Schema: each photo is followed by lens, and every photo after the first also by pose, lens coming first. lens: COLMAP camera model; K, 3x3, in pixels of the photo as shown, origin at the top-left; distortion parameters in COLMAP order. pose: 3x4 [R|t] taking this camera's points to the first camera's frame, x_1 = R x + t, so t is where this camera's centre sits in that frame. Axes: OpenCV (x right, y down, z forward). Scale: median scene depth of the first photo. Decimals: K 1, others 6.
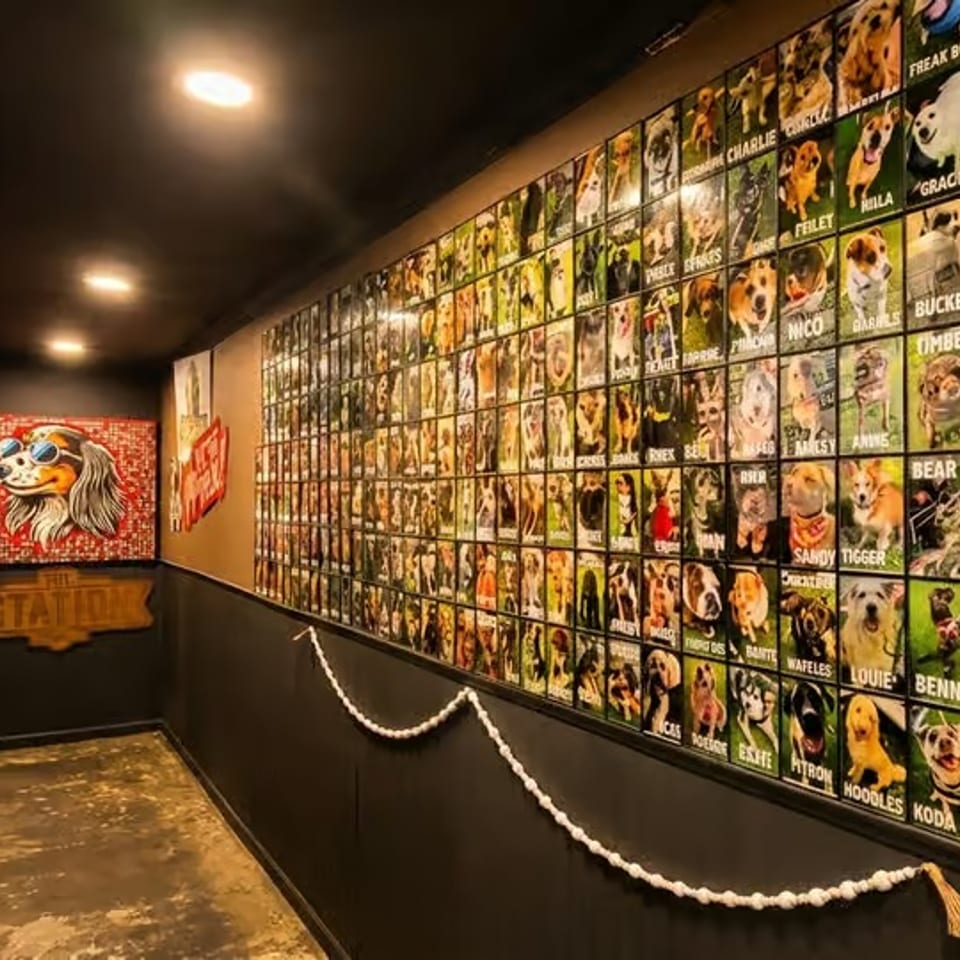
lens RADIAL K [[919.5, 0, 479.2], [0, 919.5, 482.7], [0, 0, 1]] dist [-0.021318, 0.000000]
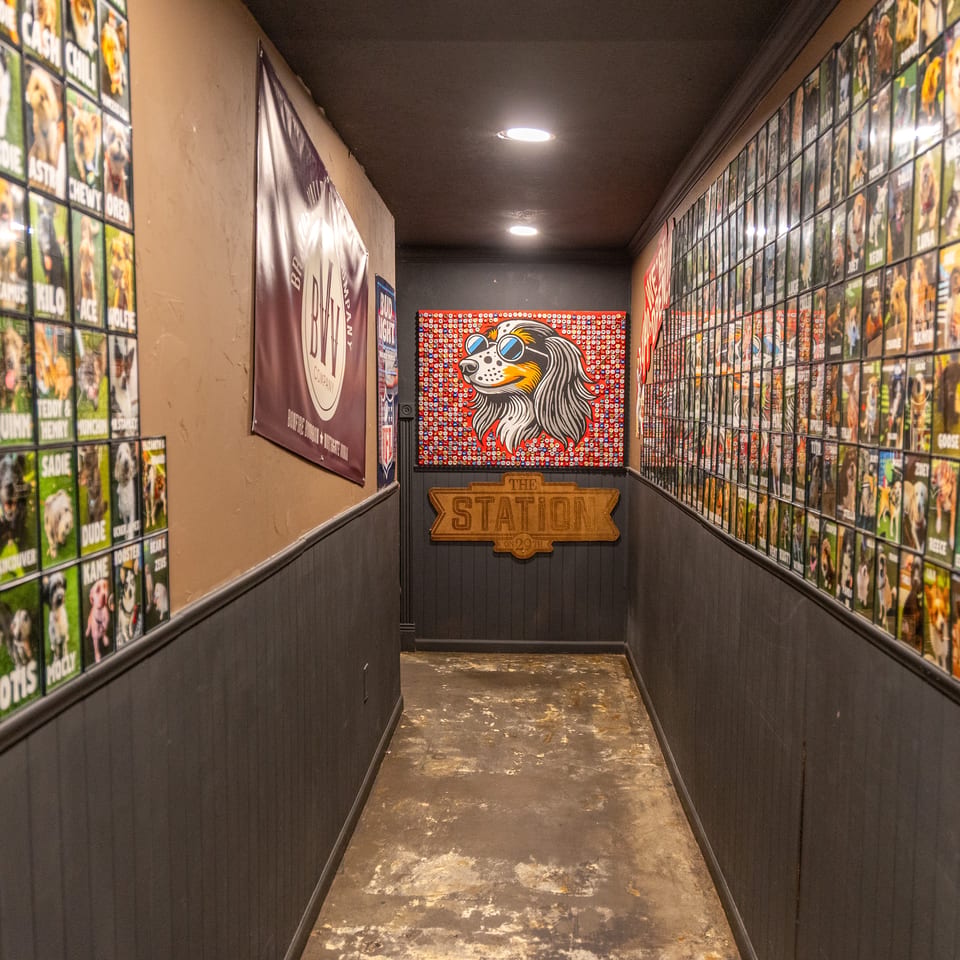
lens RADIAL K [[919.5, 0, 479.2], [0, 919.5, 481.6], [0, 0, 1]] dist [-0.021318, 0.000000]
pose [[0.842851, 0.050363, -0.535785, 0.015459], [0.003056, 0.995147, 0.098350, 0.011516], [0.538138, -0.084532, 0.838607, 0.217378]]
